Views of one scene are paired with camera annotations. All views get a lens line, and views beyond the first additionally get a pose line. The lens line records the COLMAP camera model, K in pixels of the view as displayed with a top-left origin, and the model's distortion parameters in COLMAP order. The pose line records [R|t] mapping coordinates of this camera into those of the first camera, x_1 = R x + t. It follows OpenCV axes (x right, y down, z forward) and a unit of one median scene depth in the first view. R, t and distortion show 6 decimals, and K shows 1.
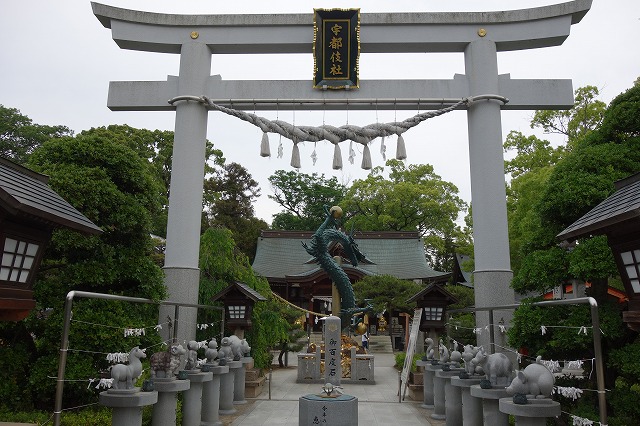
lens RADIAL K [[517.5, 0, 320.0], [0, 517.5, 213.0], [0, 0, 1]] dist [-0.002047, -0.000692]
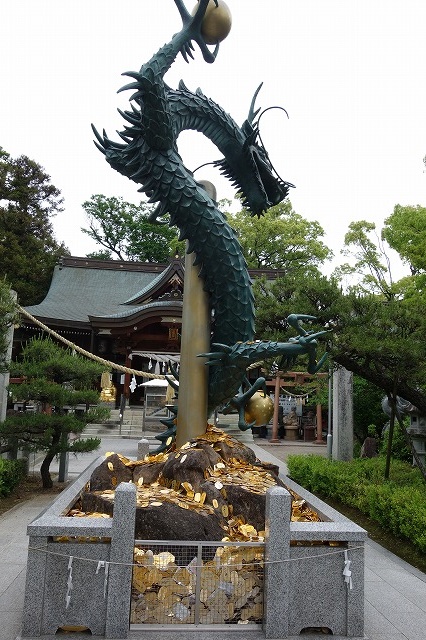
lens RADIAL K [[517.5, 0, 214.2], [0, 517.5, 308.0], [0, 0, 1]] dist [-0.002047, -0.000692]
pose [[0.990209, 0.046718, 0.131544, 0.000538], [-0.052320, 0.997851, 0.039458, 0.060880], [-0.129418, -0.045954, 0.990525, 0.279042]]
